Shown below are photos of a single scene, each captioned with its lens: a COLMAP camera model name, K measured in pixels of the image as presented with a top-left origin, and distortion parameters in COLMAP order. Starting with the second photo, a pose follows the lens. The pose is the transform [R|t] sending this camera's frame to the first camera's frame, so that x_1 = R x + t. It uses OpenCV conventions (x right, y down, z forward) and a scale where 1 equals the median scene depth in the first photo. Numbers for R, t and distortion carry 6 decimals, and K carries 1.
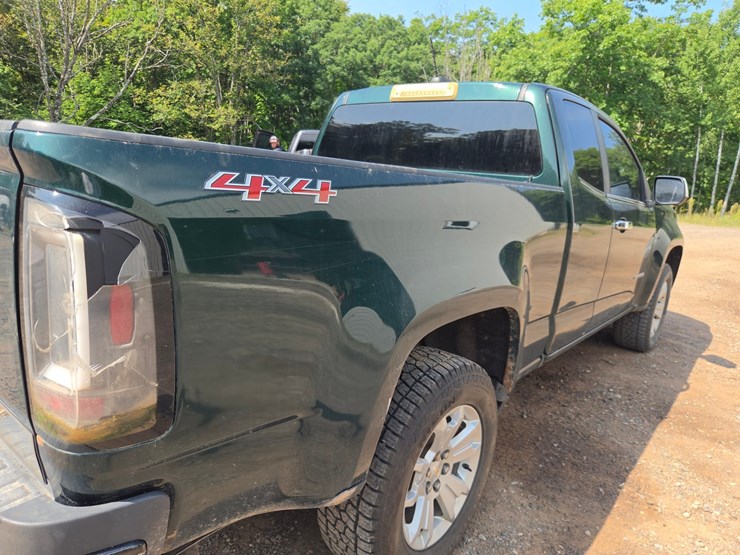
lens RADIAL K [[505.2, 0, 371.7], [0, 505.2, 279.8], [0, 0, 1]] dist [0.049238, -0.048310]
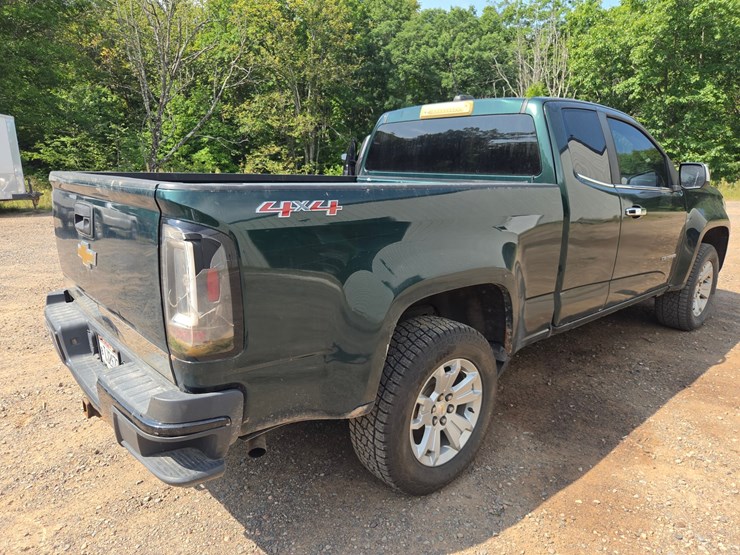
lens RADIAL K [[504.6, 0, 369.4], [0, 504.6, 271.9], [0, 0, 1]] dist [0.064361, -0.063519]
pose [[0.985941, -0.034958, -0.163394, 0.073806], [0.033763, 0.999379, -0.010084, 0.011967], [0.163645, 0.004426, 0.986509, -0.143612]]
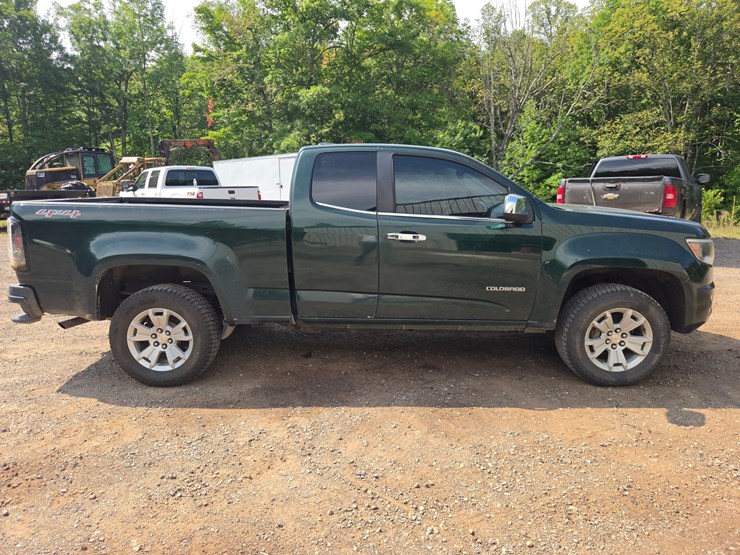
lens RADIAL K [[504.6, 0, 369.4], [0, 504.6, 271.9], [0, 0, 1]] dist [0.064361, -0.063519]
pose [[0.626401, 0.056887, -0.777422, 1.037233], [-0.119255, 0.992586, -0.023458, 0.013984], [0.770325, 0.107406, 0.628541, 0.117355]]
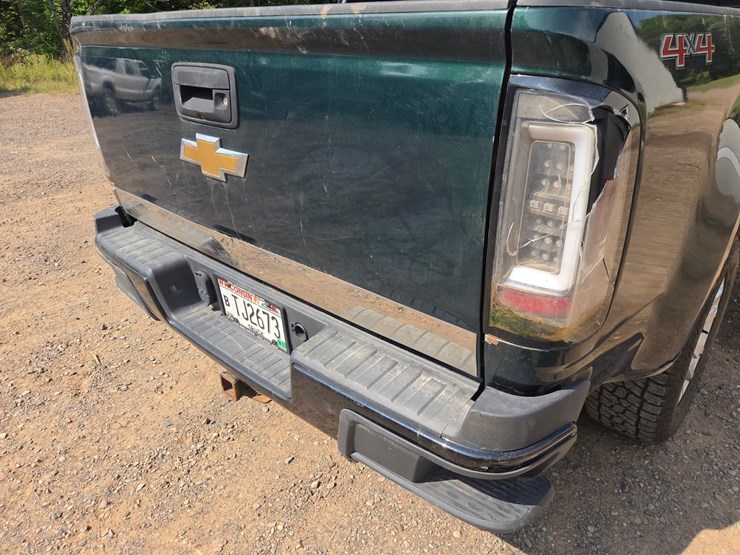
lens RADIAL K [[504.6, 0, 369.4], [0, 504.6, 271.9], [0, 0, 1]] dist [0.064361, -0.063519]
pose [[0.994507, -0.075522, -0.072470, -0.176504], [0.090653, 0.967588, 0.235704, -0.016865], [0.052320, -0.240979, 0.969119, 0.008733]]
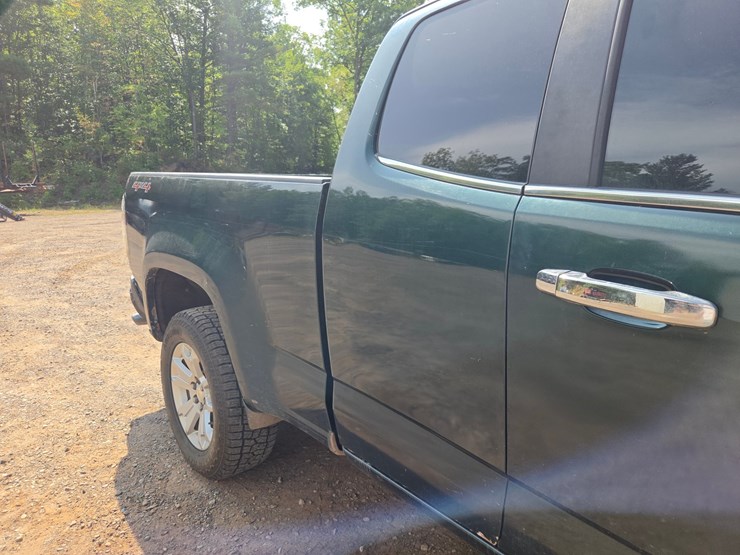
lens RADIAL K [[505.2, 0, 371.7], [0, 505.2, 279.8], [0, 0, 1]] dist [0.049238, -0.048310]
pose [[-0.162669, 0.112628, -0.980231, 0.580773], [-0.215200, 0.965497, 0.146648, -0.092475], [0.962927, 0.234801, -0.132818, 0.669937]]
